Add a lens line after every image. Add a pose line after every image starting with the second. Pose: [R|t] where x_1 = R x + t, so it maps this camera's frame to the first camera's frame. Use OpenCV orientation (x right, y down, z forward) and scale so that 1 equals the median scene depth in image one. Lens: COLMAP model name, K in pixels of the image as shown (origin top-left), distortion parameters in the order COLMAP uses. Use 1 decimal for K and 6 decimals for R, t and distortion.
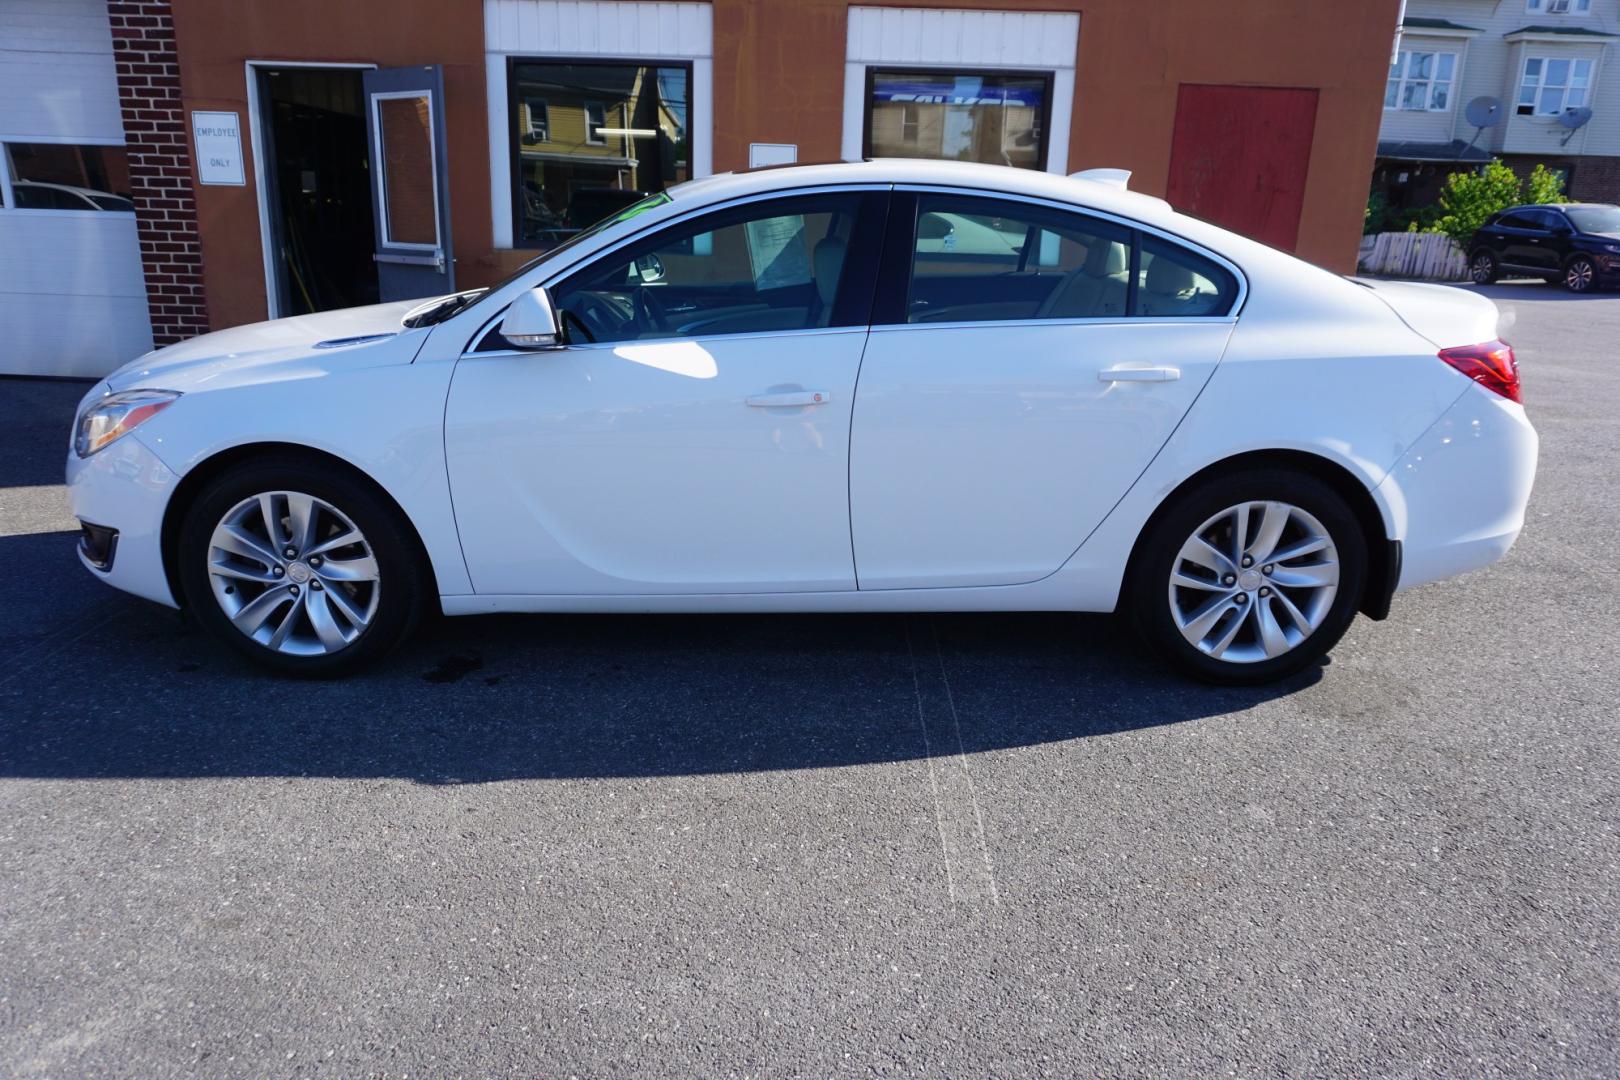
lens RADIAL K [[1084.5, 0, 810.0], [0, 1084.5, 540.0], [0, 0, 1]] dist [-0.048246, 0.036939]
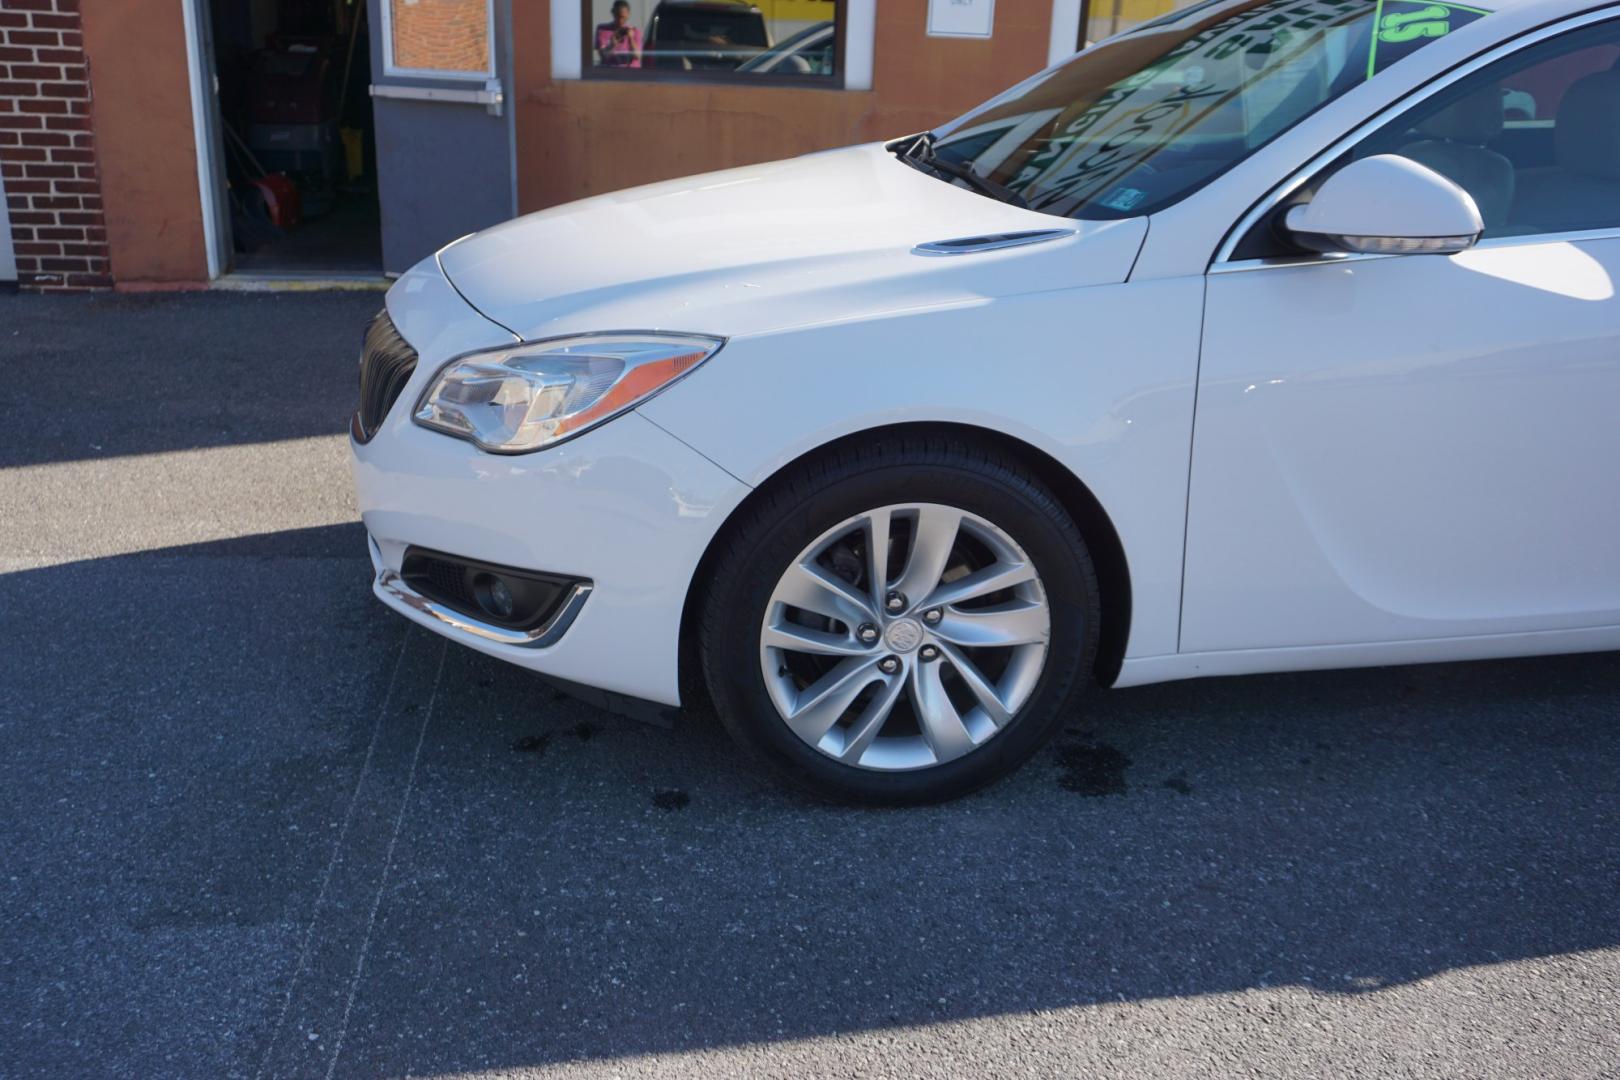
lens RADIAL K [[1373.8, 0, 810.0], [0, 1373.8, 540.0], [0, 0, 1]] dist [-0.013674, -0.000266]
pose [[0.988555, -0.042834, 0.144651, -0.631666], [0.033879, 0.997387, 0.063811, -0.072522], [-0.147006, -0.058180, 0.987423, 0.255300]]
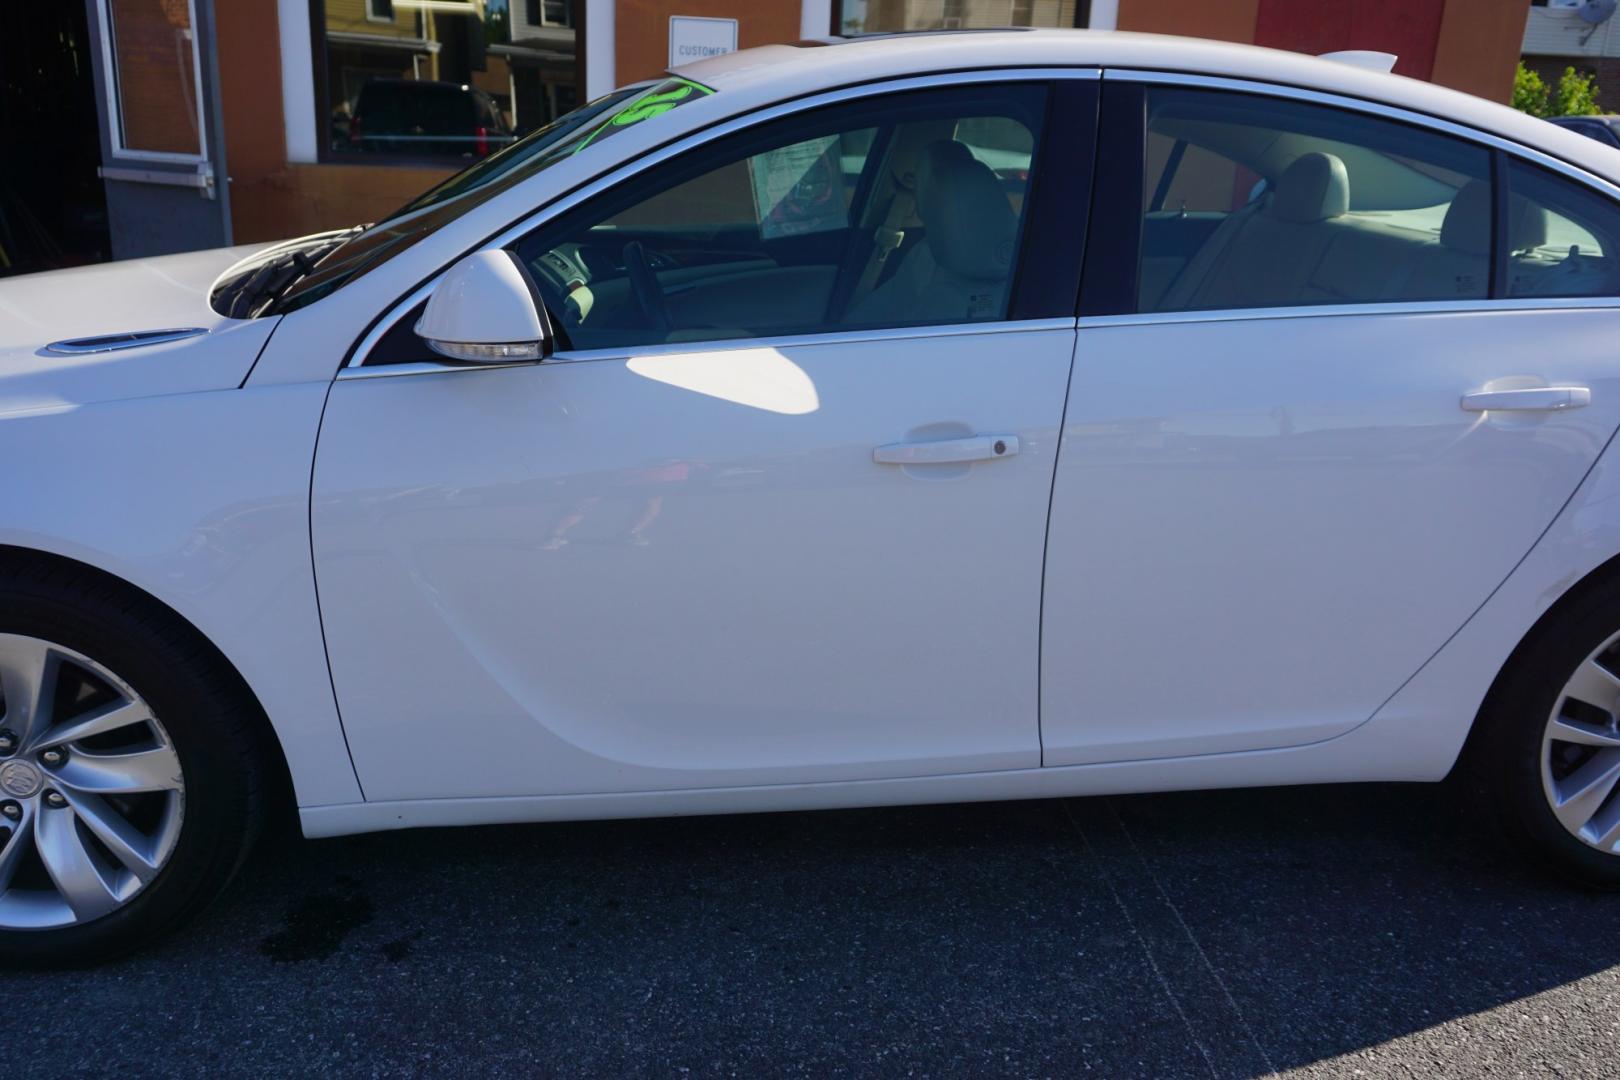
lens RADIAL K [[1344.3, 0, 810.0], [0, 1344.3, 540.0], [0, 0, 1]] dist [0.003012, -0.000899]
pose [[0.993528, -0.020125, 0.111790, -0.158918], [0.019107, 0.999766, 0.010175, -0.086177], [-0.111969, -0.007973, 0.993680, 0.294797]]
